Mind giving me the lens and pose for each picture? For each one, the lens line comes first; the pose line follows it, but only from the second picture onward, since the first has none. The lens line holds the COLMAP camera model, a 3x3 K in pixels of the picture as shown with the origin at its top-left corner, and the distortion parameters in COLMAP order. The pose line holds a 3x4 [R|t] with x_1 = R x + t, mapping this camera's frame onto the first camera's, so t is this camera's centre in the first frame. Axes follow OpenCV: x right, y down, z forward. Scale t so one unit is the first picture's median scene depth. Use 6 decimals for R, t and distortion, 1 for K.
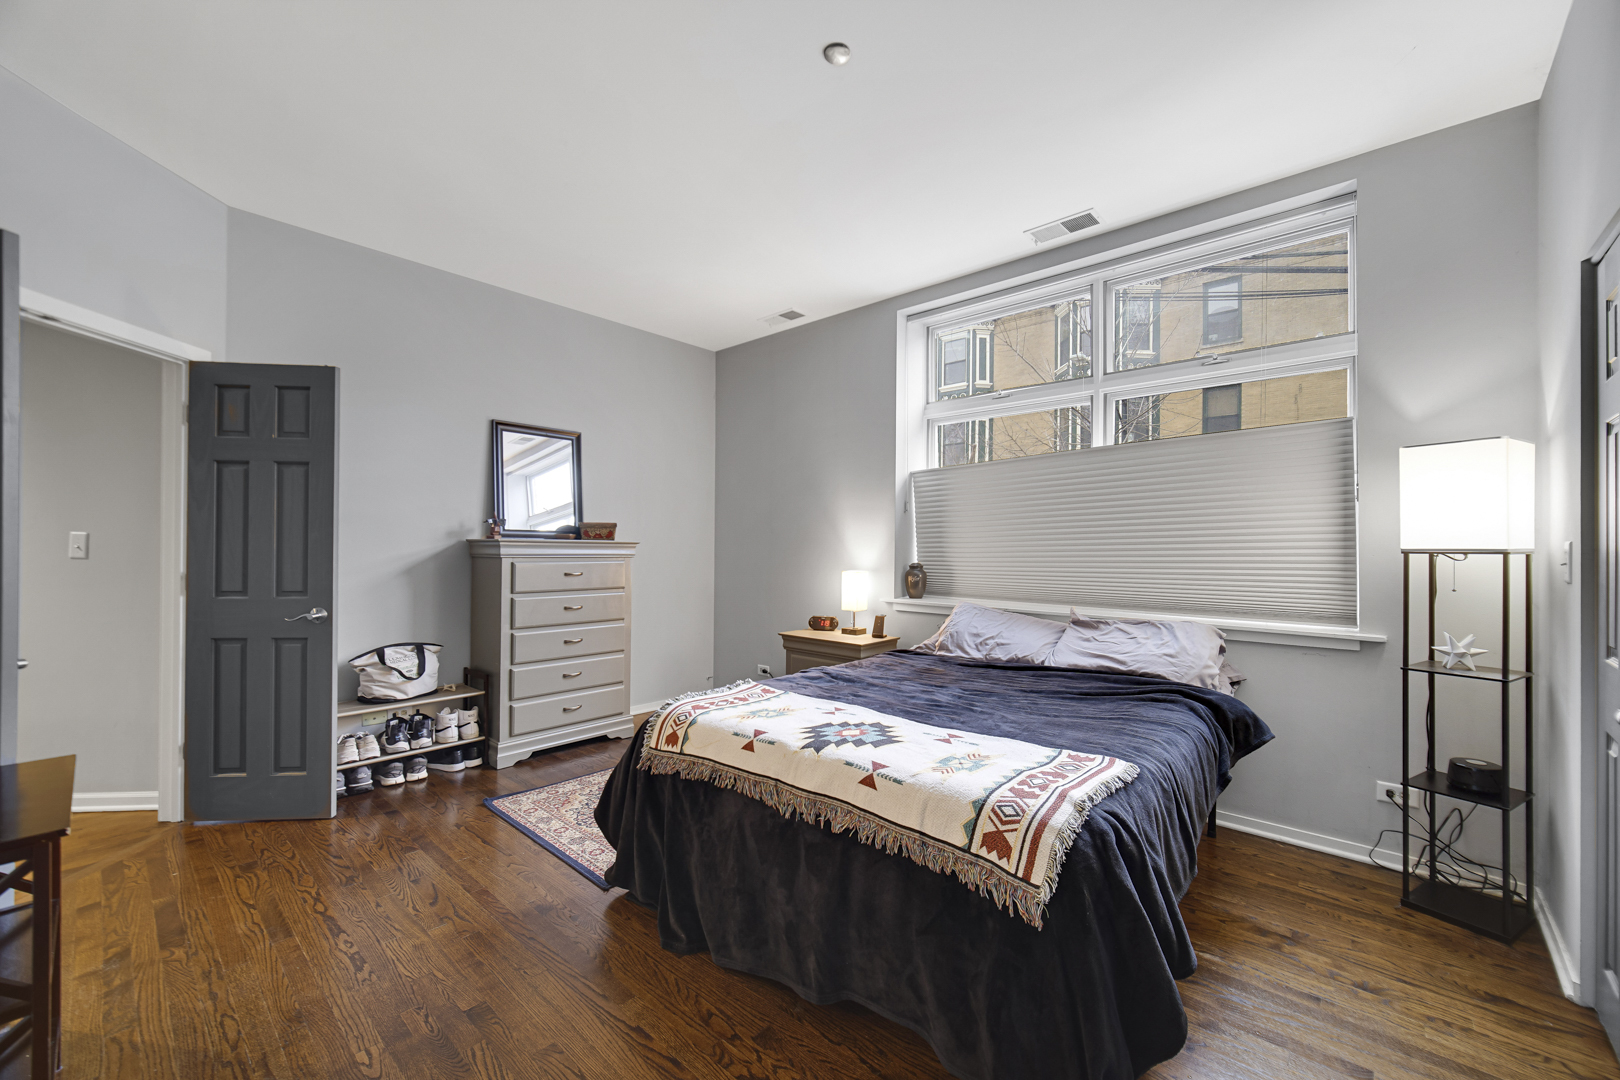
lens RADIAL K [[644.3, 0, 823.5], [0, 644.3, 544.7], [0, 0, 1]] dist [-0.002725, 0.000022]
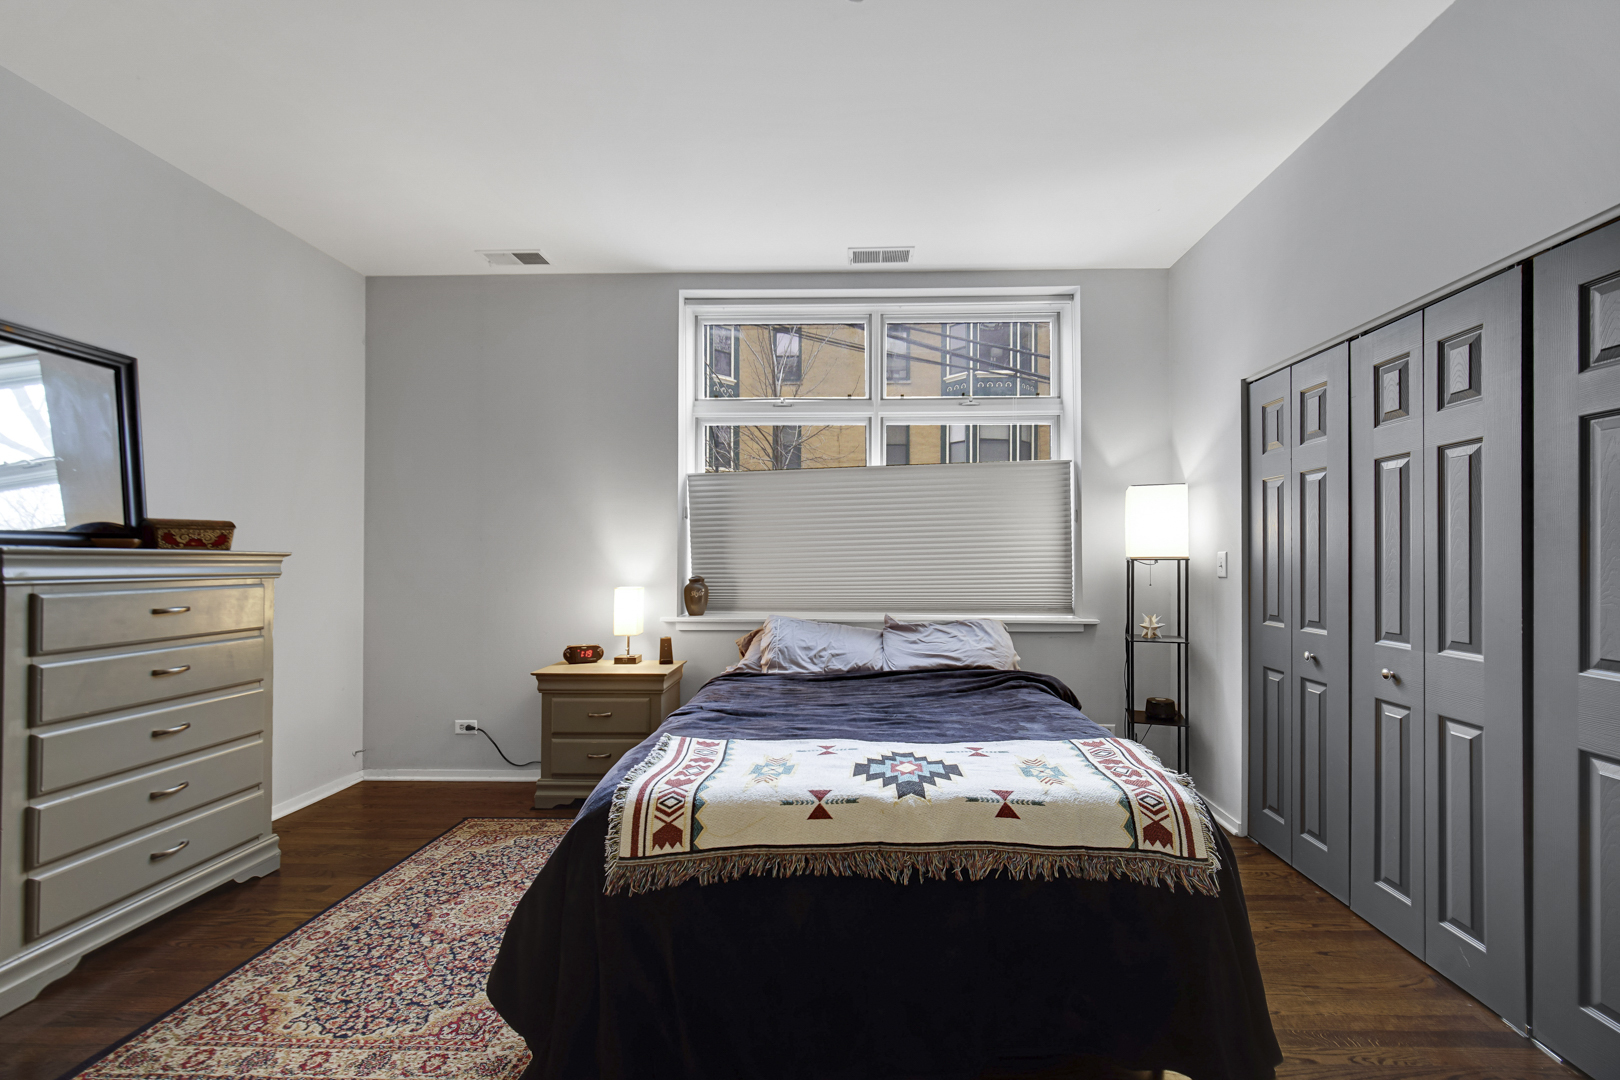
lens RADIAL K [[644.3, 0, 849.9], [0, 644.3, 557.1], [0, 0, 1]] dist [-0.002725, 0.000022]
pose [[0.759321, -0.004989, 0.650698, -0.372007], [0.003655, 0.999988, 0.003402, -0.000663], [-0.650706, -0.000204, 0.759329, 0.237858]]
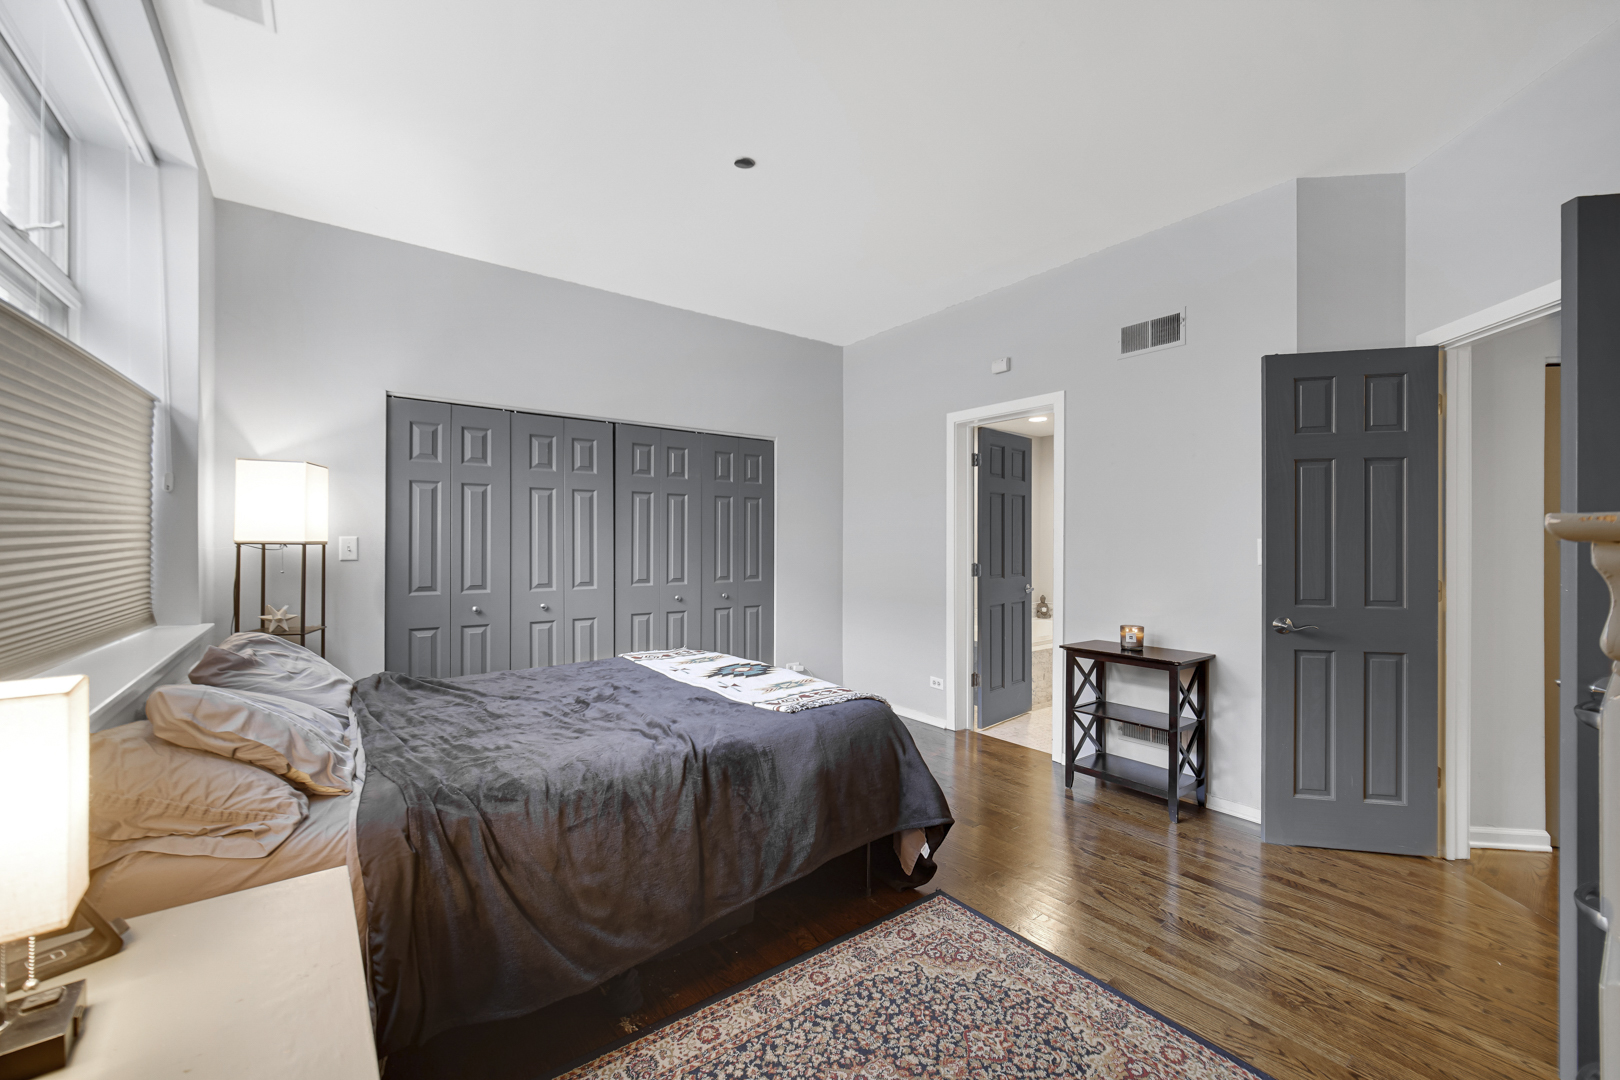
lens RADIAL K [[644.3, 0, 804.9], [0, 644.3, 541.1], [0, 0, 1]] dist [-0.002725, 0.000022]
pose [[-0.976641, -0.006101, 0.214789, -0.260334], [-0.007652, 0.999950, -0.006393, 0.004512], [-0.214740, -0.007888, -0.976639, 1.505409]]
